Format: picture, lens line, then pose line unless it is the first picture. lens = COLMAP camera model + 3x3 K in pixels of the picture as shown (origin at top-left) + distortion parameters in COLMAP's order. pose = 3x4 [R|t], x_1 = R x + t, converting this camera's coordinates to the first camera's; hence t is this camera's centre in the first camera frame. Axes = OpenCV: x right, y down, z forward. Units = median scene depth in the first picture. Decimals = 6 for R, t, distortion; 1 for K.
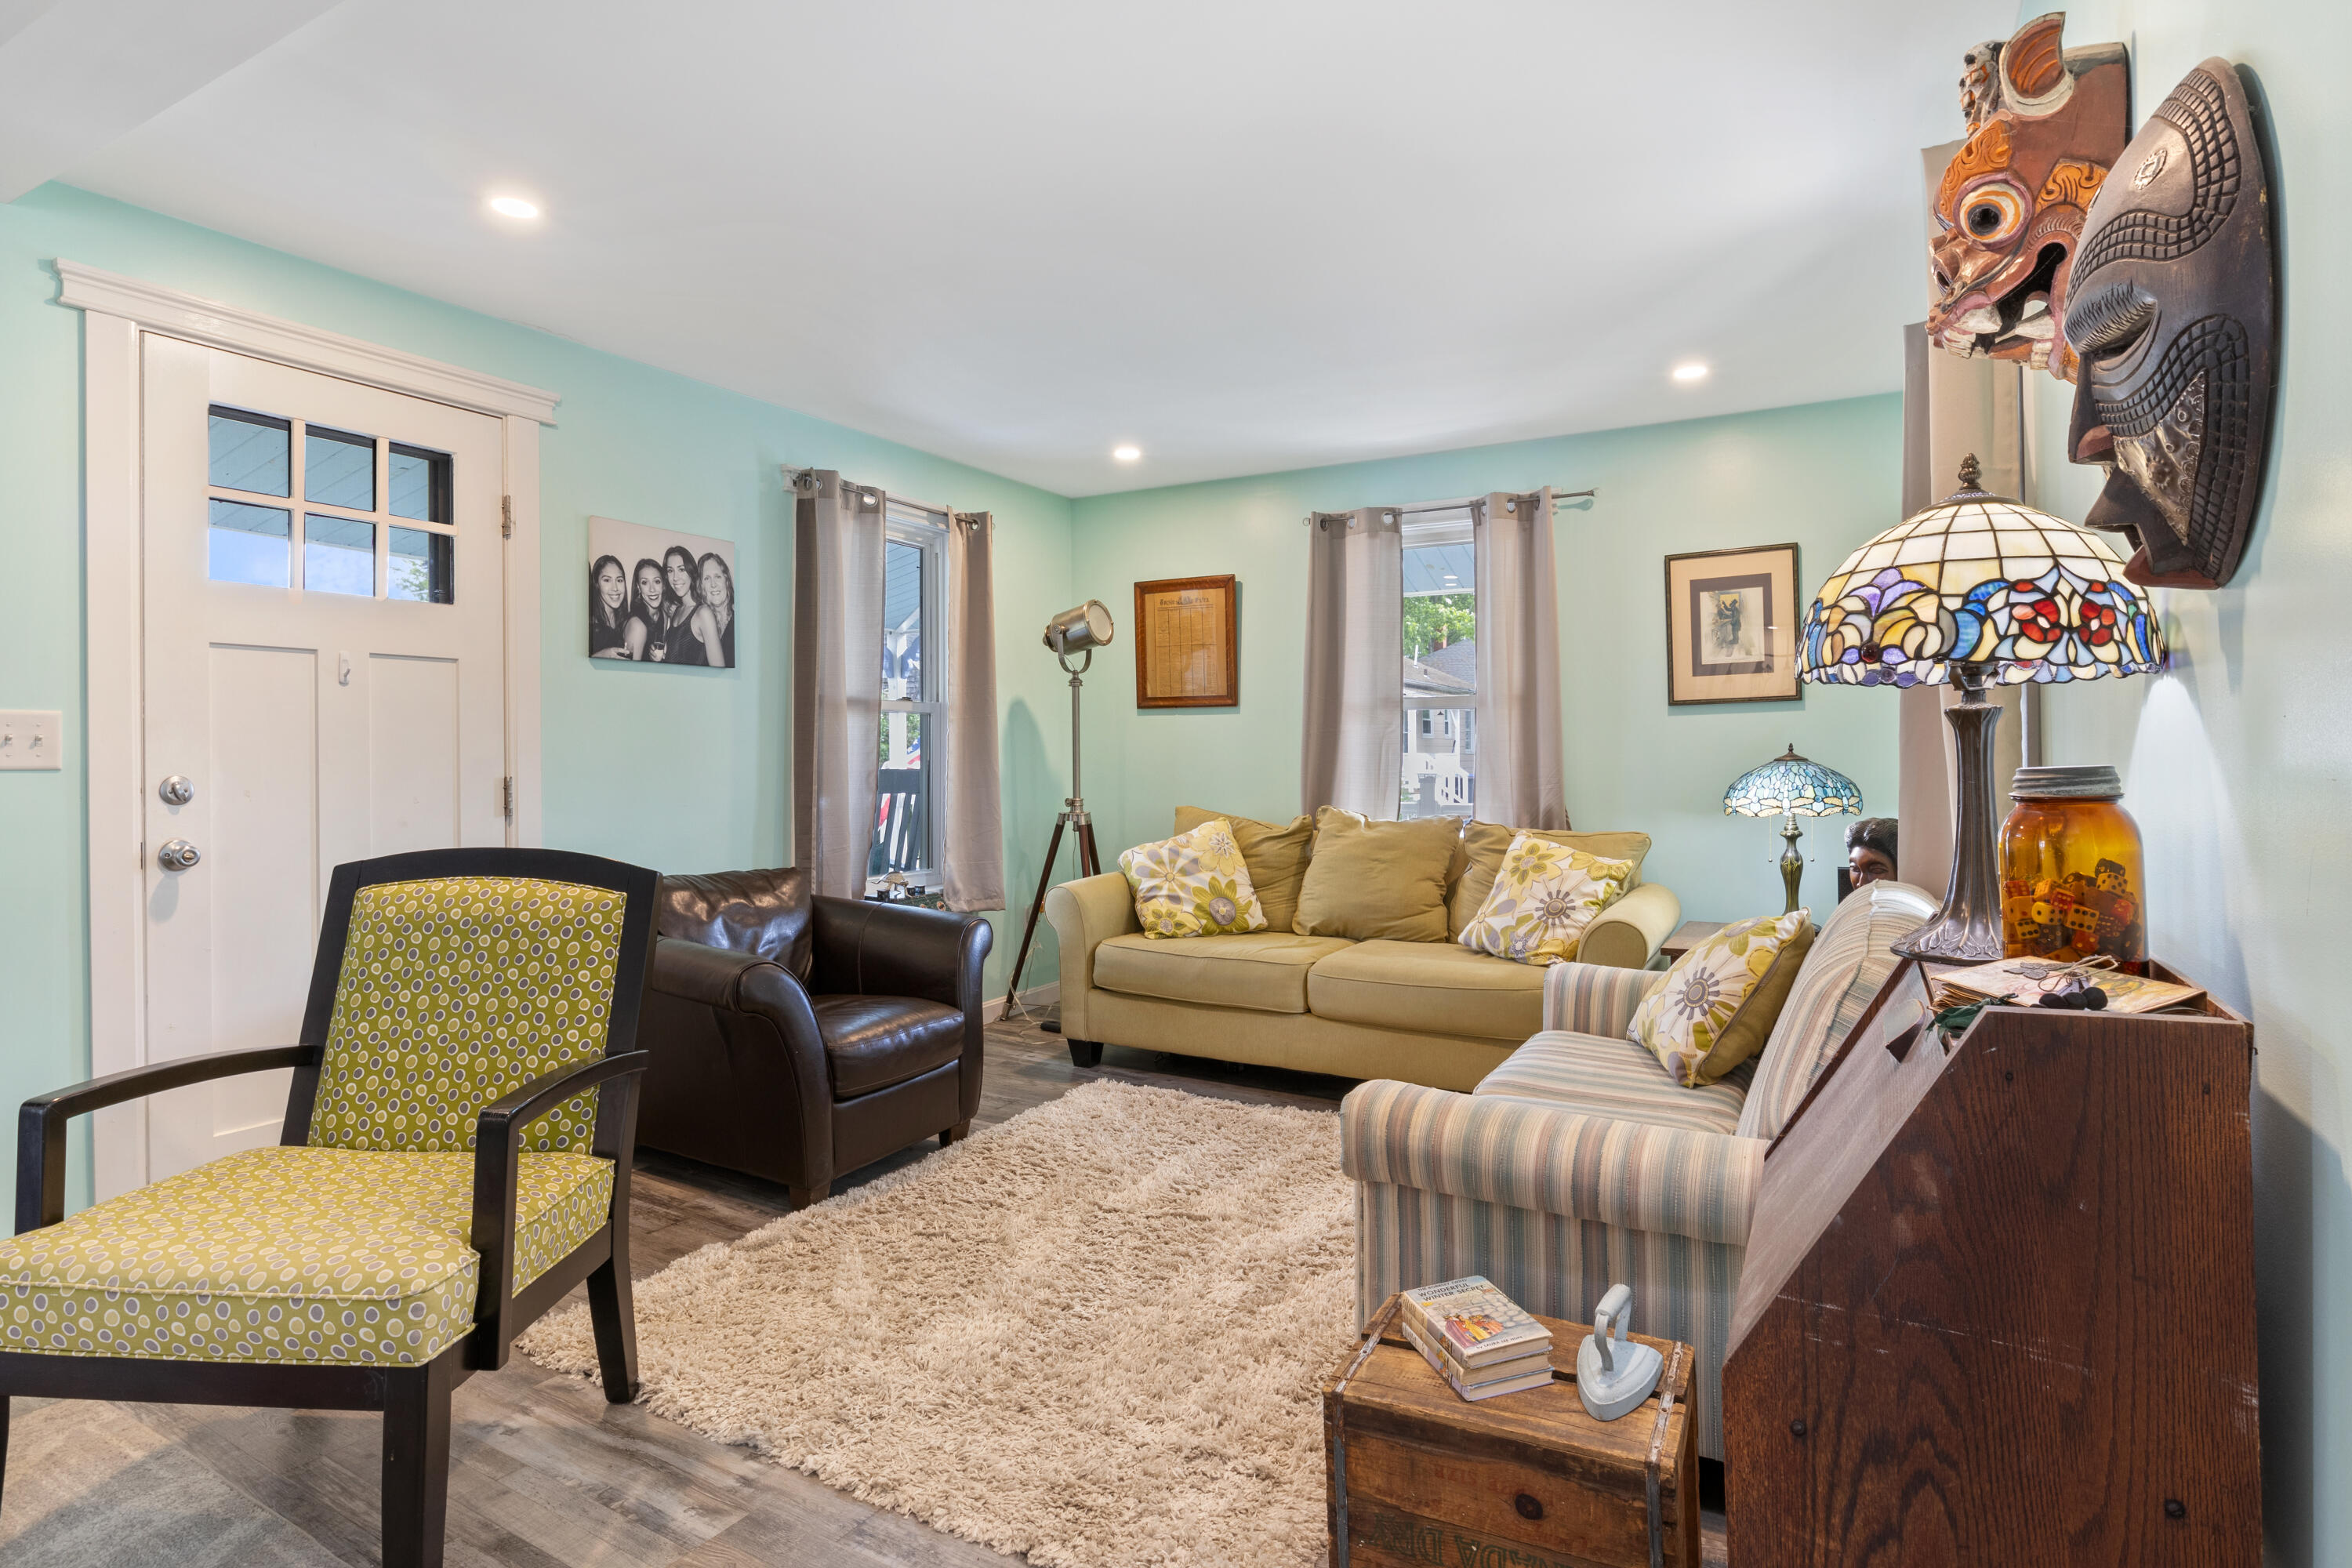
lens RADIAL K [[1198.5, 0, 1237.6], [0, 1198.5, 763.1], [0, 0, 1]] dist [-0.001461, -0.001595]
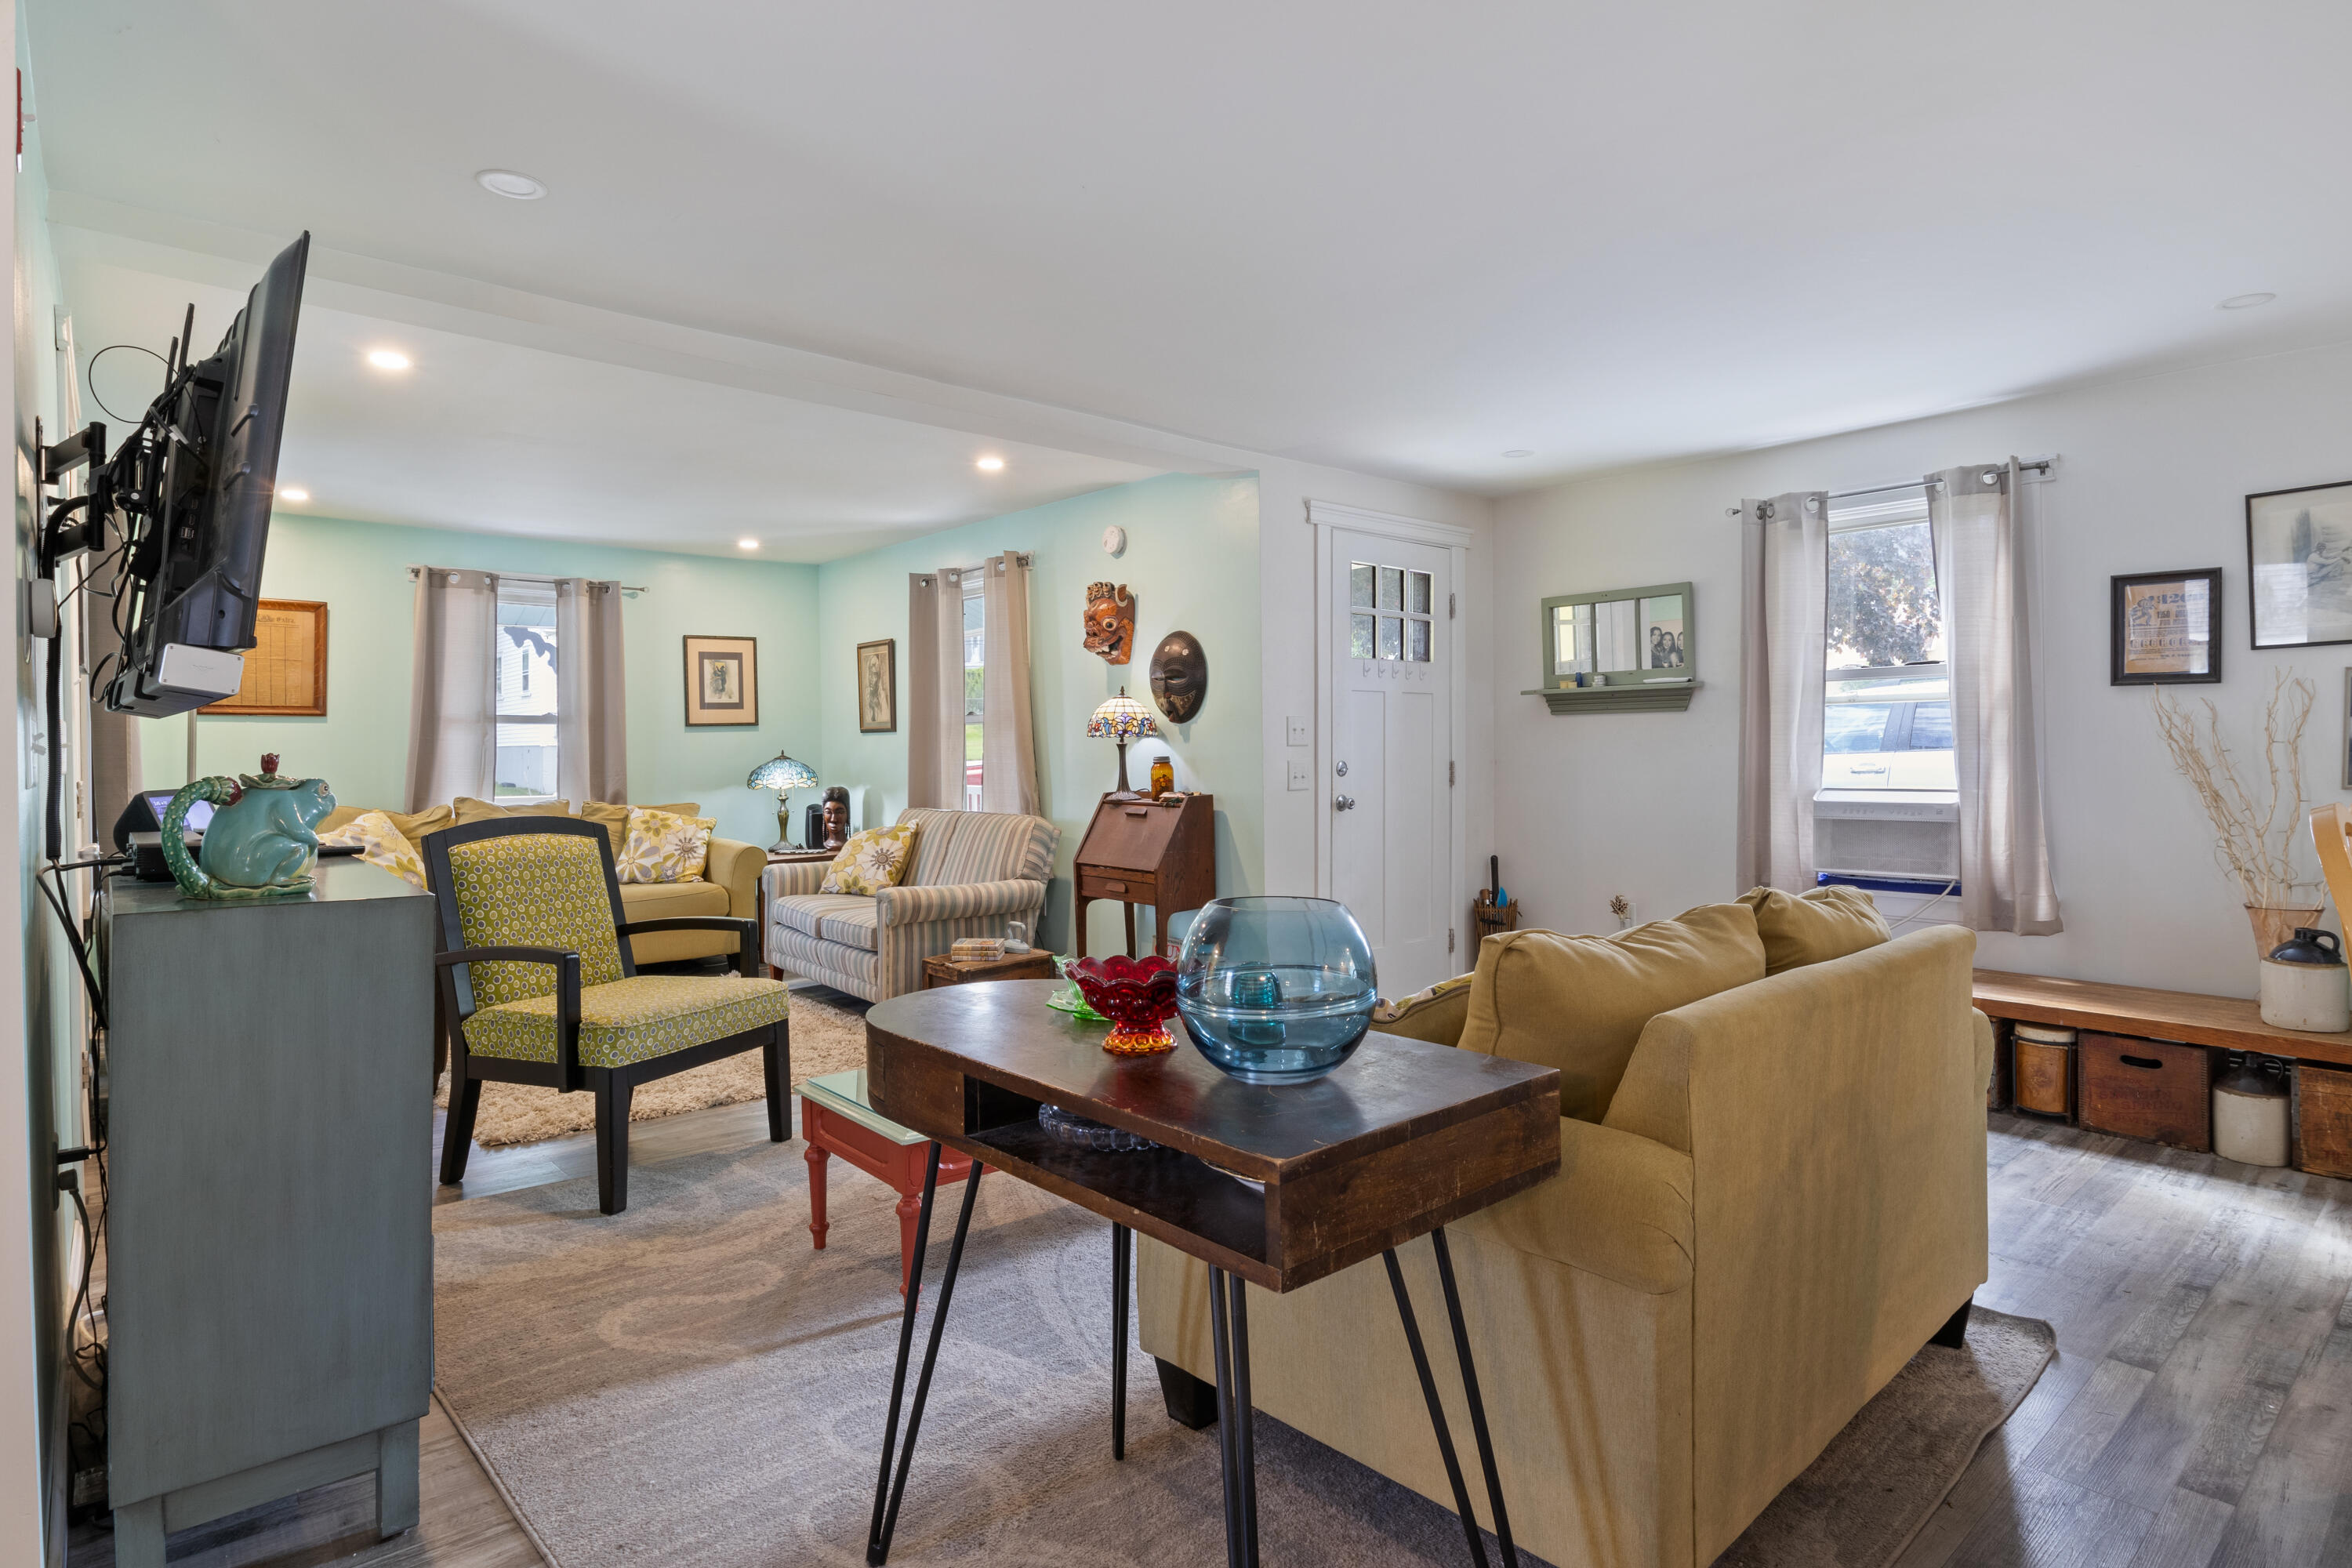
lens RADIAL K [[1252.9, 0, 1161.9], [0, 1252.9, 769.0], [0, 0, 1]] dist [-0.011367, 0.000989]
pose [[0.347183, -0.014023, 0.937692, -1.071406], [0.011925, 0.999873, 0.010538, 0.000254], [-0.937721, 0.007523, 0.347307, -0.214998]]
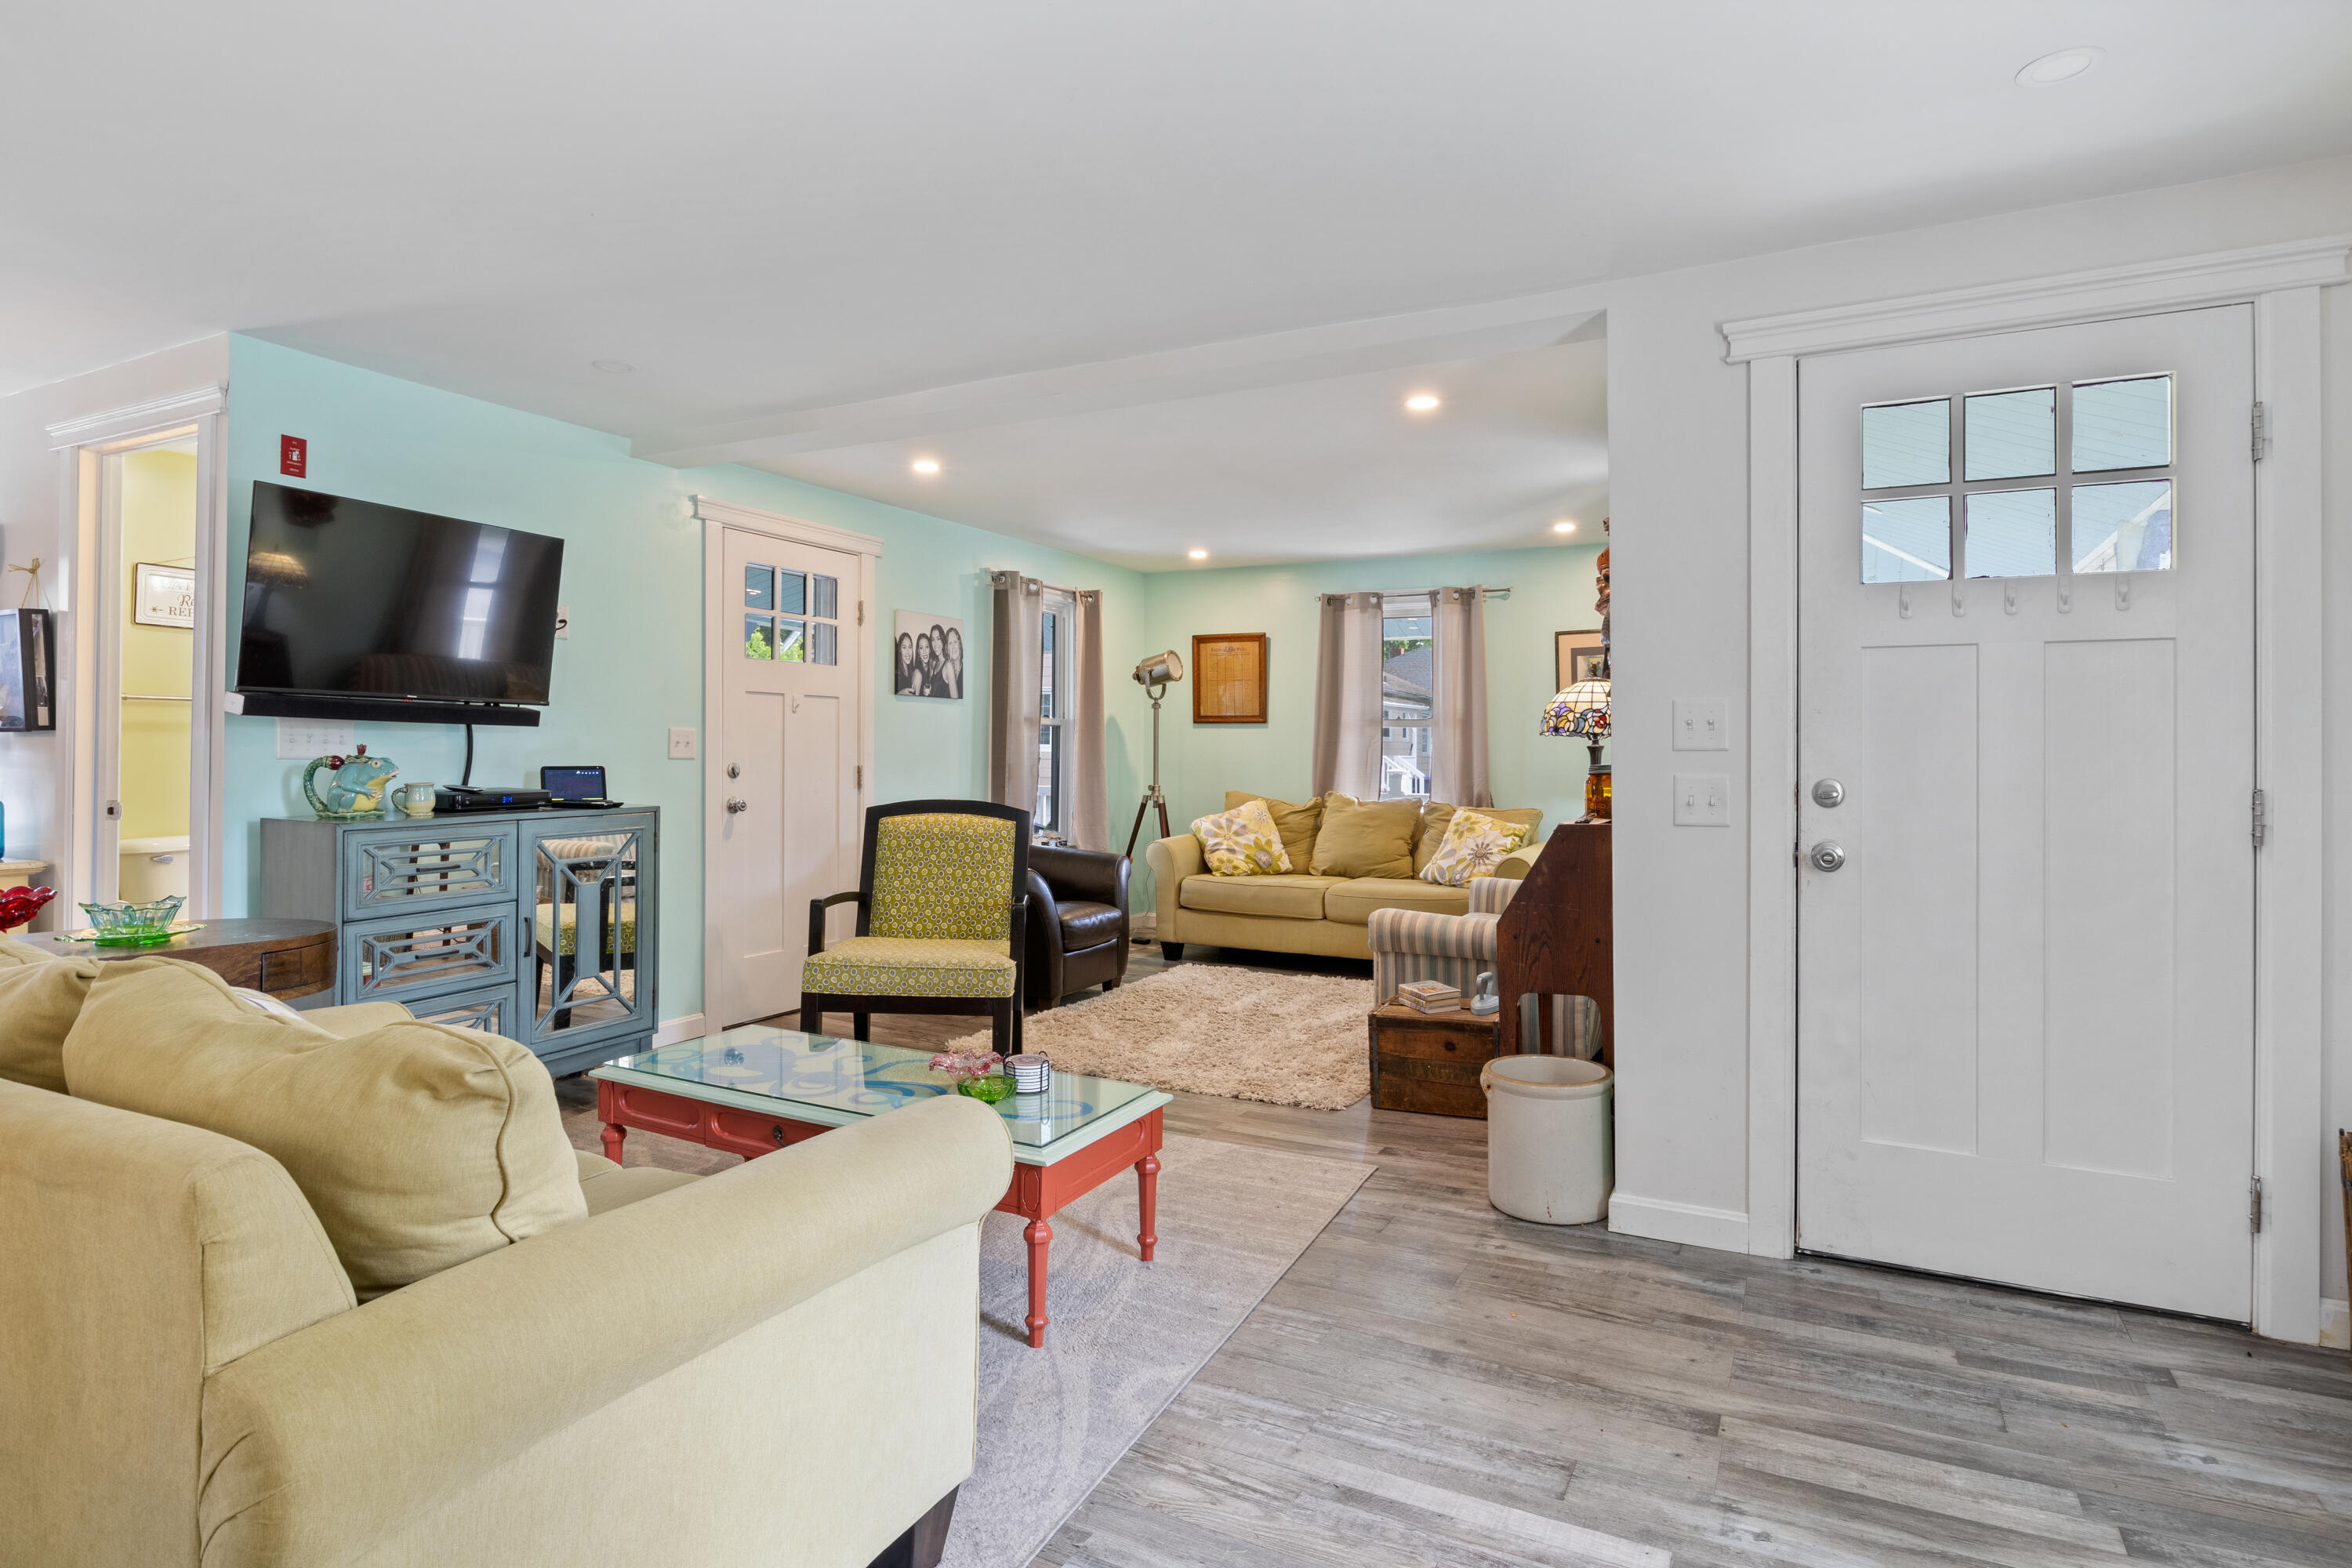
lens RADIAL K [[1252.9, 0, 1150.7], [0, 1252.9, 746.7], [0, 0, 1]] dist [-0.011367, 0.000989]
pose [[0.999660, 0.010279, -0.023973, -0.131144], [-0.010587, 0.999863, -0.012760, 0.002695], [0.023839, 0.013010, 0.999631, -0.655668]]
